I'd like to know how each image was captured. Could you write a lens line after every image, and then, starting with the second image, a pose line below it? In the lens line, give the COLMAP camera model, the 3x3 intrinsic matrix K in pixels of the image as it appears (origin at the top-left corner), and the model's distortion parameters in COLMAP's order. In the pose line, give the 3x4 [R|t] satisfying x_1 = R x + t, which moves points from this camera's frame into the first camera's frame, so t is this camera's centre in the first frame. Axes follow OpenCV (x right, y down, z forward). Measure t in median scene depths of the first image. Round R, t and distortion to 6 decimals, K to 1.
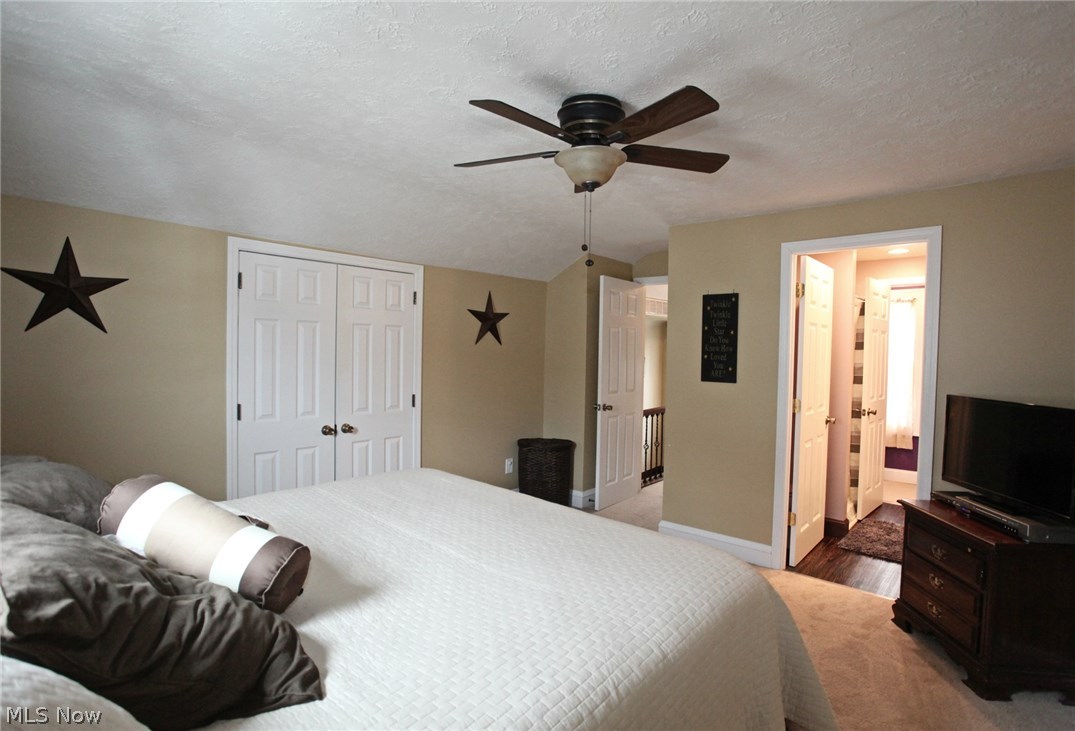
lens RADIAL K [[527.2, 0, 554.5], [0, 527.2, 367.0], [0, 0, 1]] dist [-0.061682, 0.023963]
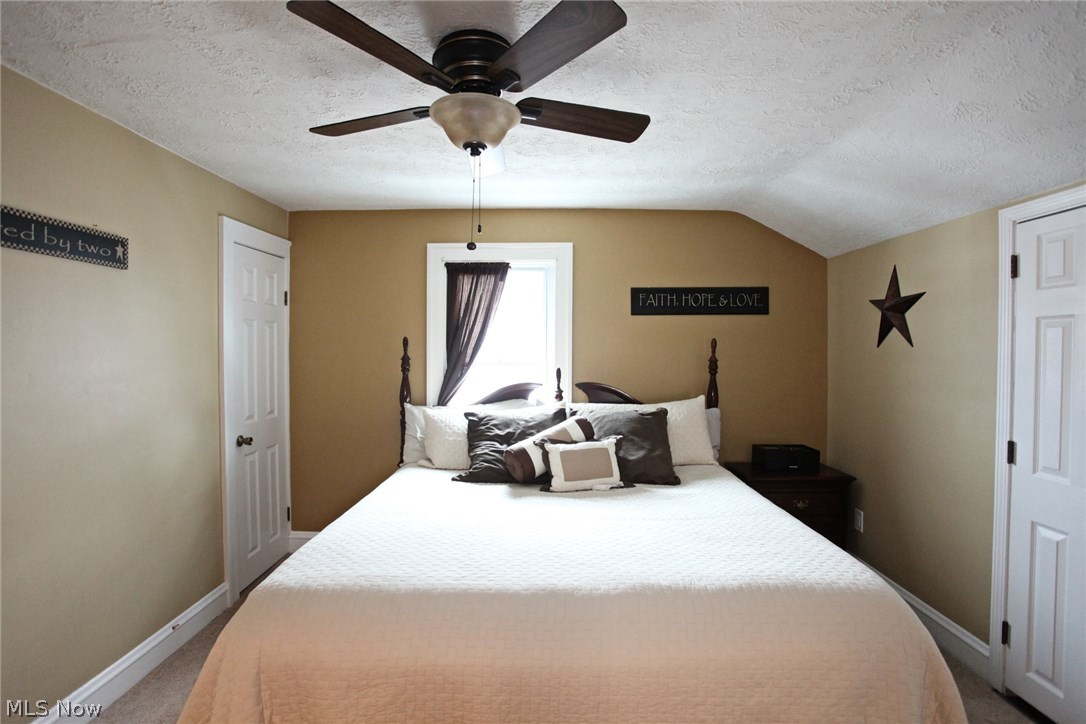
lens RADIAL K [[527.3, 0, 543.0], [0, 527.3, 362.0], [0, 0, 1]] dist [-0.073655, 0.031207]
pose [[-0.762964, -0.006649, -0.646407, 0.263872], [-0.038445, 0.998644, 0.035105, -0.029851], [0.645297, 0.051635, -0.762185, 0.902893]]
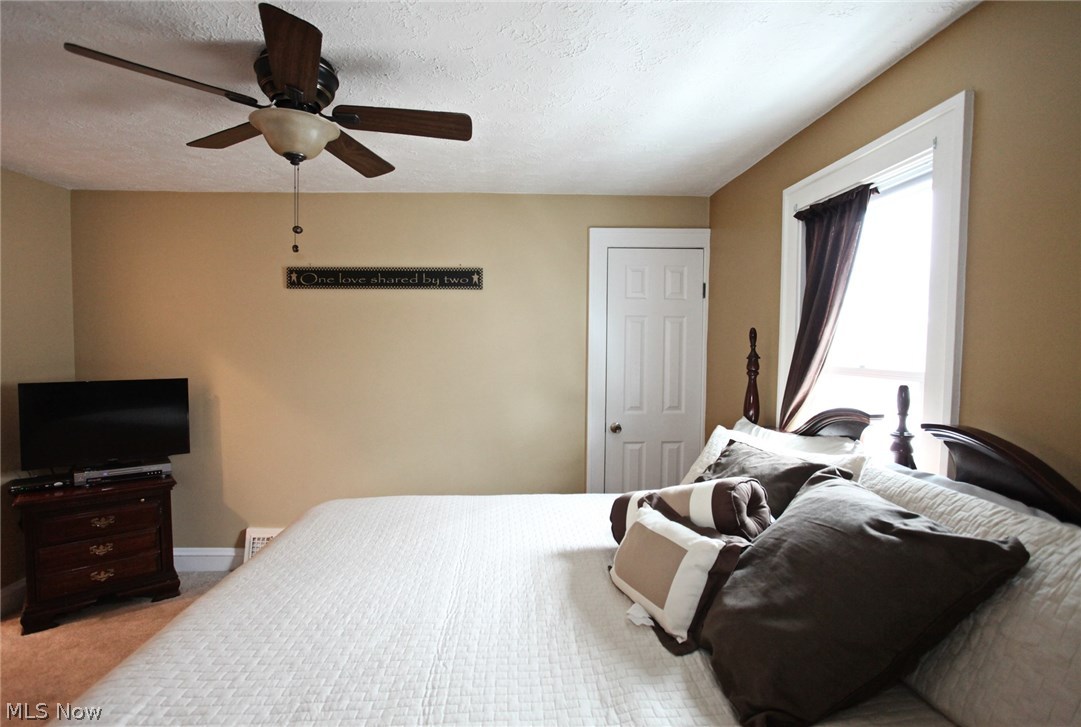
lens RADIAL K [[533.9, 0, 540.5], [0, 533.9, 363.5], [0, 0, 1]] dist [-0.076077, 0.033032]
pose [[-0.701244, -0.048713, 0.711255, -0.450713], [0.004227, 0.997361, 0.072476, -0.037012], [-0.712909, 0.053830, -0.699188, 0.713151]]
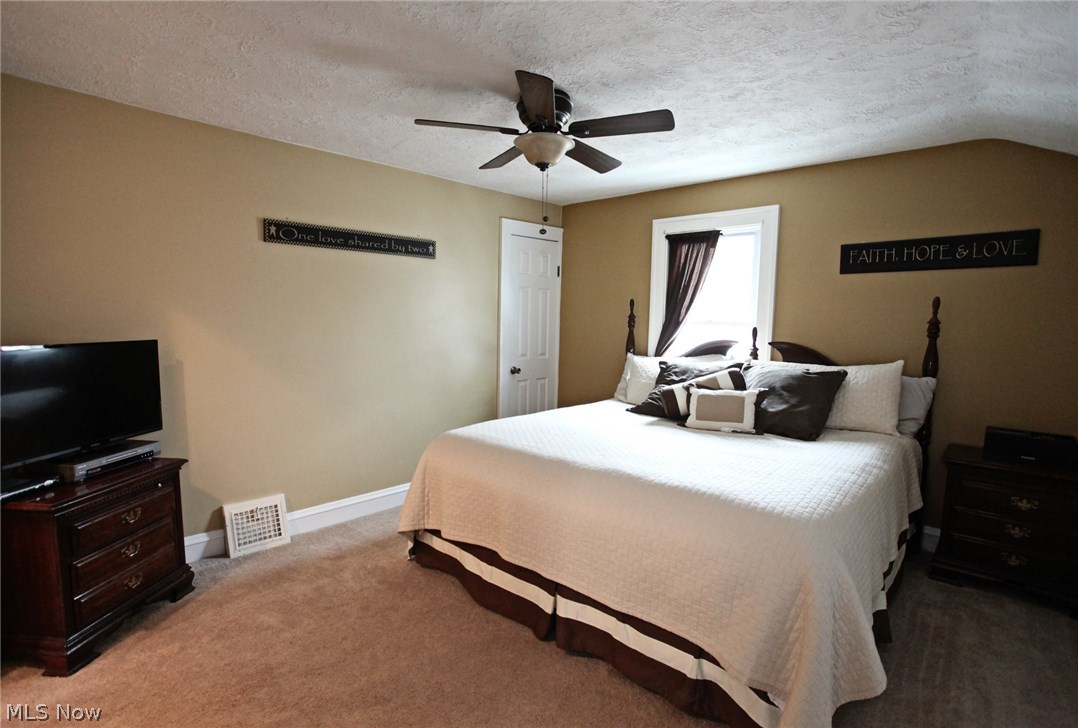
lens RADIAL K [[532.4, 0, 539.0], [0, 532.4, 364.0], [0, 0, 1]] dist [-0.076077, 0.033032]
pose [[-0.998902, -0.037211, 0.028455, 0.012009], [-0.033604, 0.992427, 0.118153, -0.021386], [-0.032637, 0.117067, -0.992588, 1.203450]]
